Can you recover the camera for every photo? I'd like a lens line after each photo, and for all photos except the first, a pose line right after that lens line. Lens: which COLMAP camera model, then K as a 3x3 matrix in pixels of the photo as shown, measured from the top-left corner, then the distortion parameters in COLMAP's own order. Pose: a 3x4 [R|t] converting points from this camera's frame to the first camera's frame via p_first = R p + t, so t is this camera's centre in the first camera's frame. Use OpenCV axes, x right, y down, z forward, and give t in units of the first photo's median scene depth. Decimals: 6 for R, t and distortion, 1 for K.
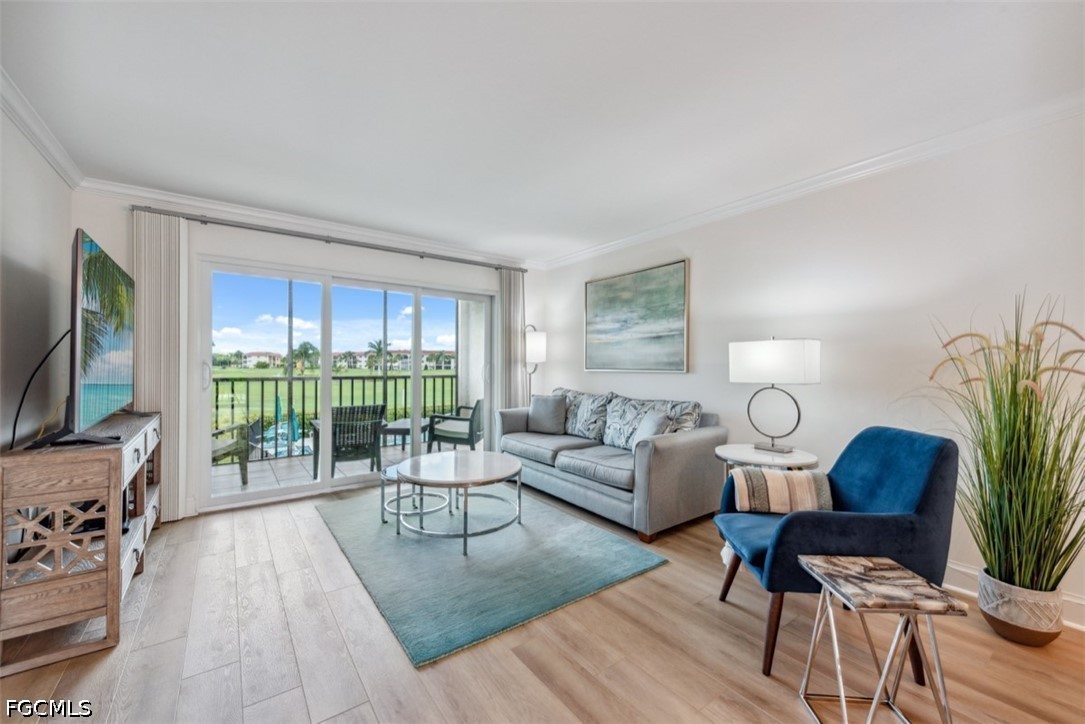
lens RADIAL K [[425.6, 0, 540.0], [0, 425.6, 366.5], [0, 0, 1]] dist [0.007501, -0.000501]
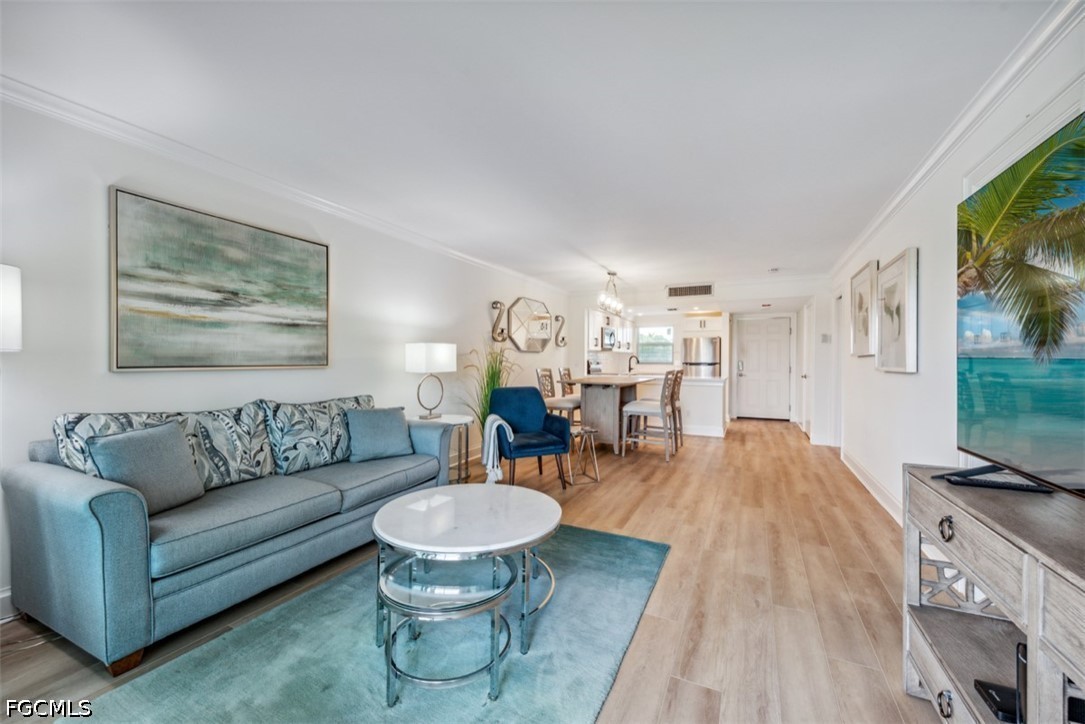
lens RADIAL K [[425.6, 0, 547.3], [0, 425.6, 360.9], [0, 0, 1]] dist [0.007501, -0.000501]
pose [[-0.465953, -0.010297, 0.884750, -0.626149], [-0.005447, 0.999947, 0.008769, -0.010127], [-0.884793, -0.000733, -0.465984, 0.899945]]
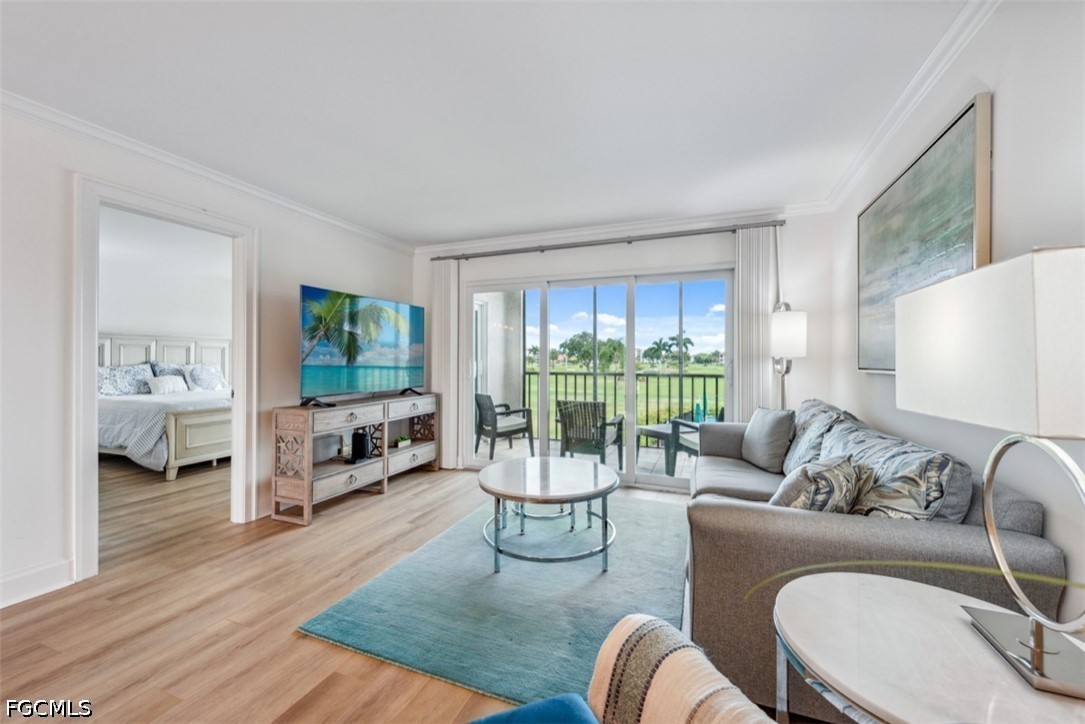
lens RADIAL K [[425.6, 0, 541.1], [0, 425.6, 358.3], [0, 0, 1]] dist [0.007501, -0.000501]
pose [[0.526279, -0.006269, -0.850289, 0.413067], [-0.005932, 0.999921, -0.011043, 0.000278], [0.850291, 0.010856, 0.526201, 0.387339]]
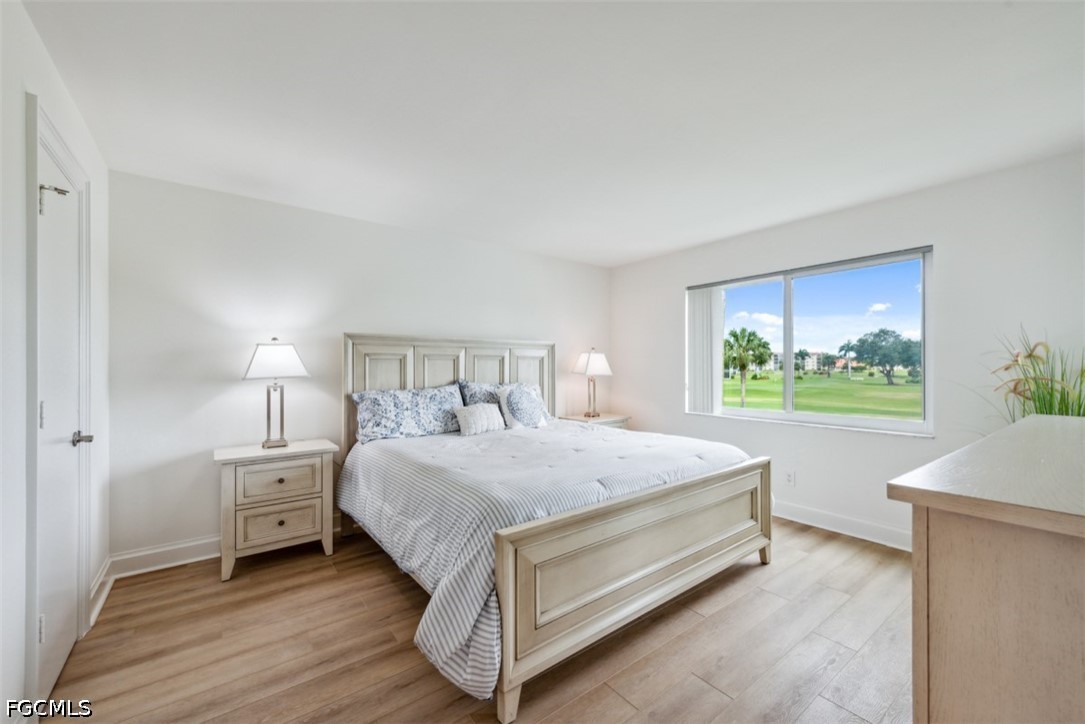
lens RADIAL K [[425.6, 0, 540.1], [0, 425.6, 364.8], [0, 0, 1]] dist [0.007501, -0.000501]
pose [[0.009851, -0.009635, -0.999905, -0.547632], [-0.002280, 0.999951, -0.009658, -0.022486], [0.999949, 0.002375, 0.009829, 0.200302]]
